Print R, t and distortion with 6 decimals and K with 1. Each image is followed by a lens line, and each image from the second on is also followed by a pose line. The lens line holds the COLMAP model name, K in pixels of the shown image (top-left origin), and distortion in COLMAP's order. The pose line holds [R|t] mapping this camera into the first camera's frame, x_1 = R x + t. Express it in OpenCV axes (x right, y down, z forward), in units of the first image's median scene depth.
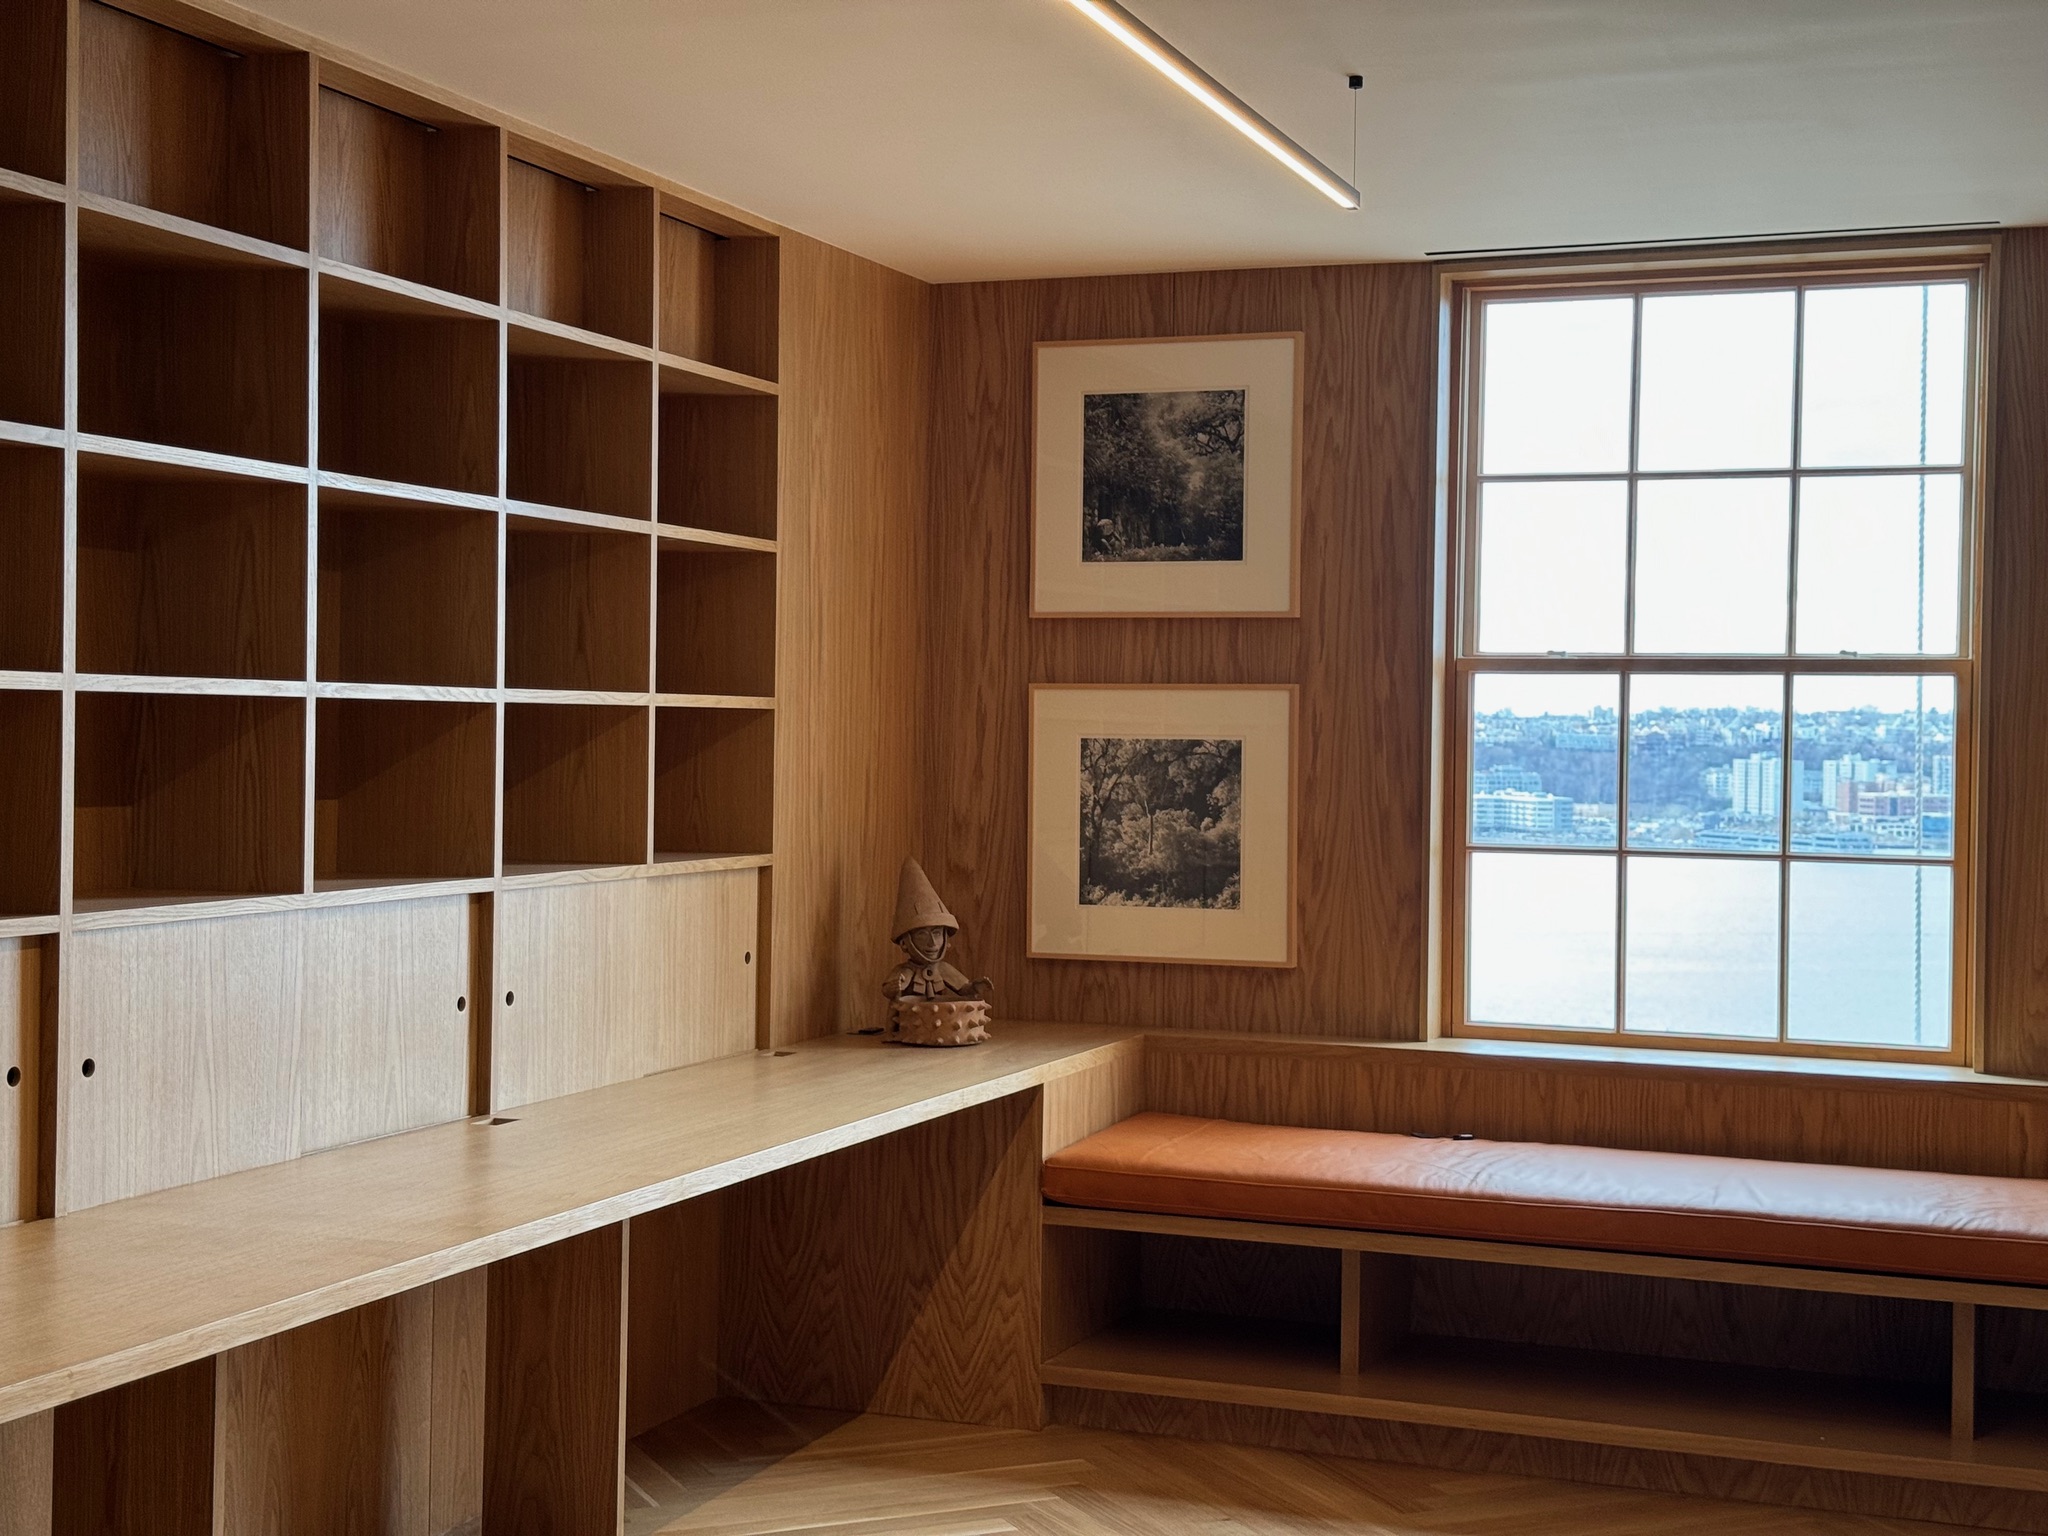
lens RADIAL K [[2854.8, 0, 1029.4], [0, 2854.8, 771.3], [0, 0, 1]] dist [0.187613, 0.000000]
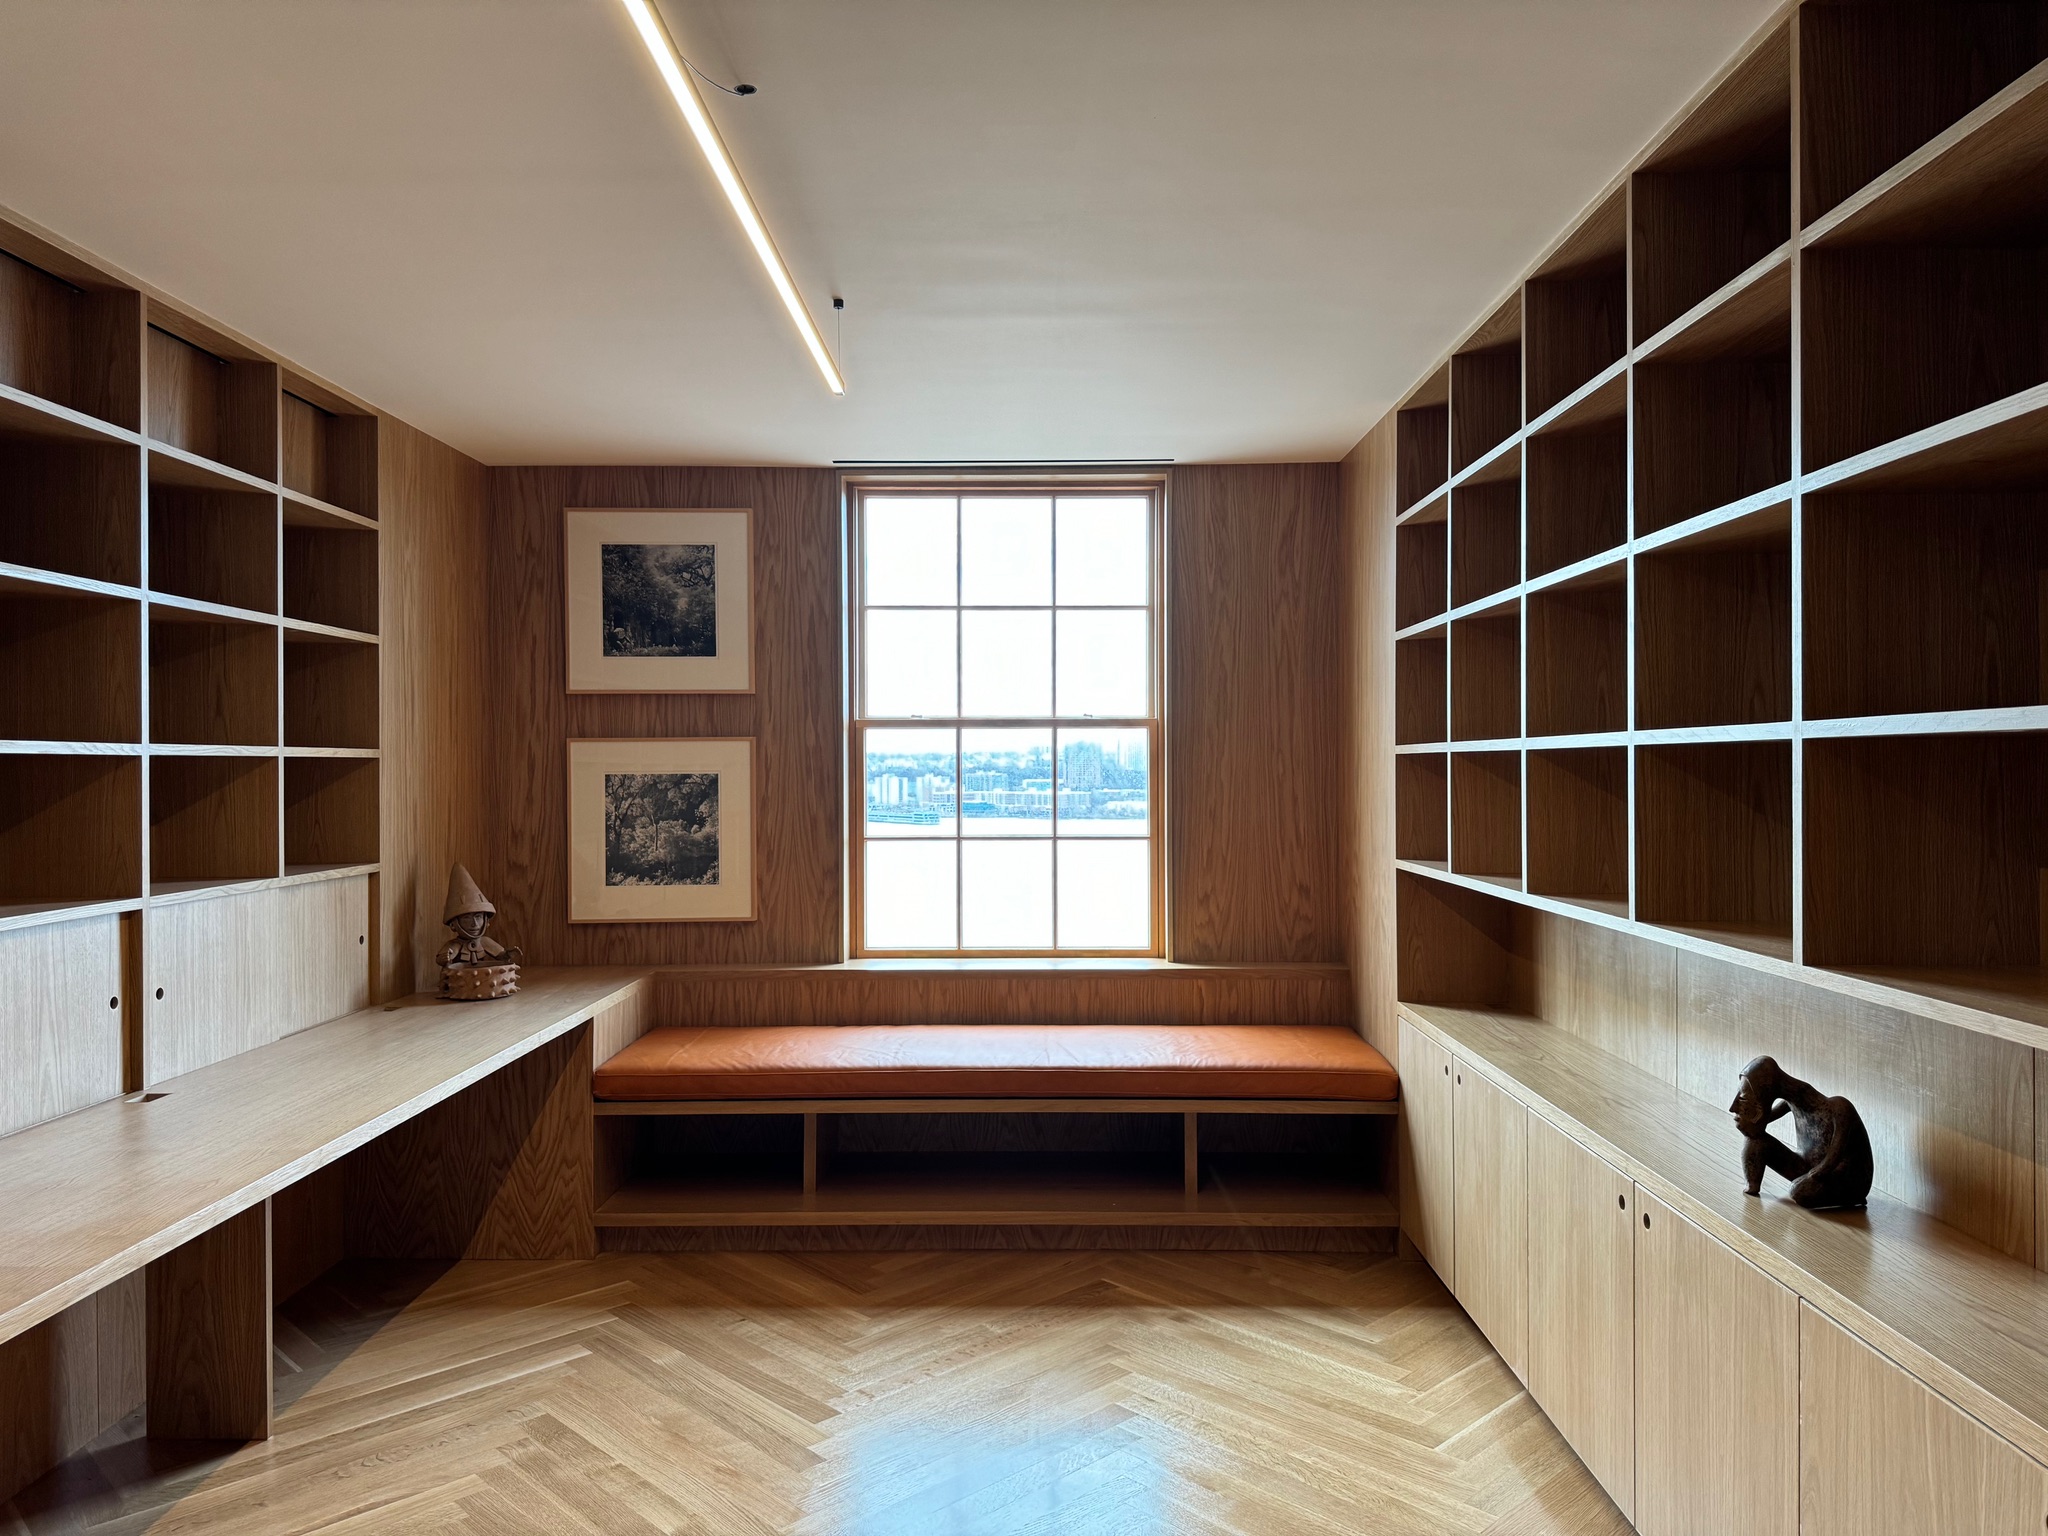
lens RADIAL K [[1454.4, 0, 1033.5], [0, 1454.4, 769.4], [0, 0, 1]] dist [0.052511, -0.060348]
pose [[0.940052, -0.017969, 0.340557, -0.034588], [0.021668, 0.999740, -0.007060, -0.004486], [-0.340341, 0.014016, 0.940198, 0.234824]]
